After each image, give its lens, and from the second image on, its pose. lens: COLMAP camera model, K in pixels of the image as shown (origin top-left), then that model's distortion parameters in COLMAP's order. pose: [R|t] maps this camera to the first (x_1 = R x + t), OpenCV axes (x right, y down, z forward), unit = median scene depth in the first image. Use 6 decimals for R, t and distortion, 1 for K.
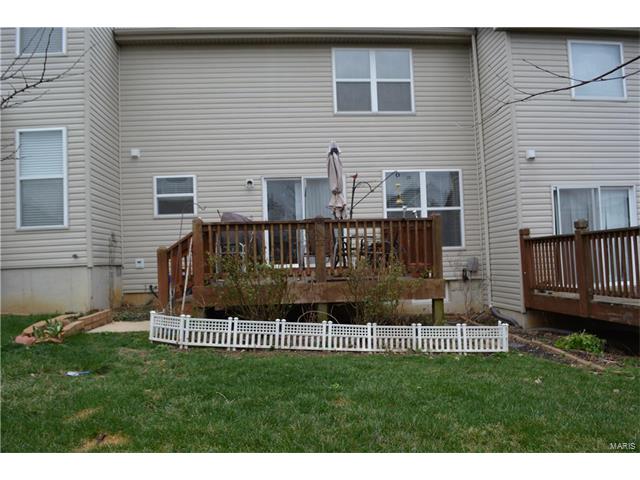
lens RADIAL K [[502.5, 0, 320.7], [0, 502.5, 248.3], [0, 0, 1]] dist [-0.079250, 0.012109]
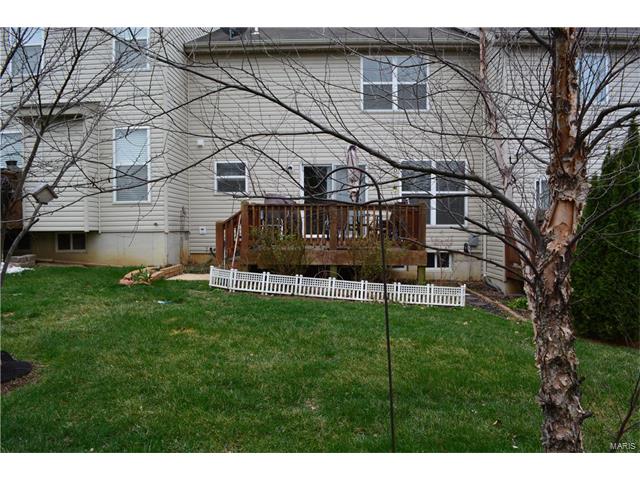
lens RADIAL K [[502.5, 0, 320.7], [0, 502.5, 248.3], [0, 0, 1]] dist [-0.079250, 0.012109]
pose [[0.993023, 0.037166, -0.111910, 0.133882], [-0.029738, 0.997287, 0.067335, -0.030822], [0.114109, -0.063537, 0.991434, -0.392464]]
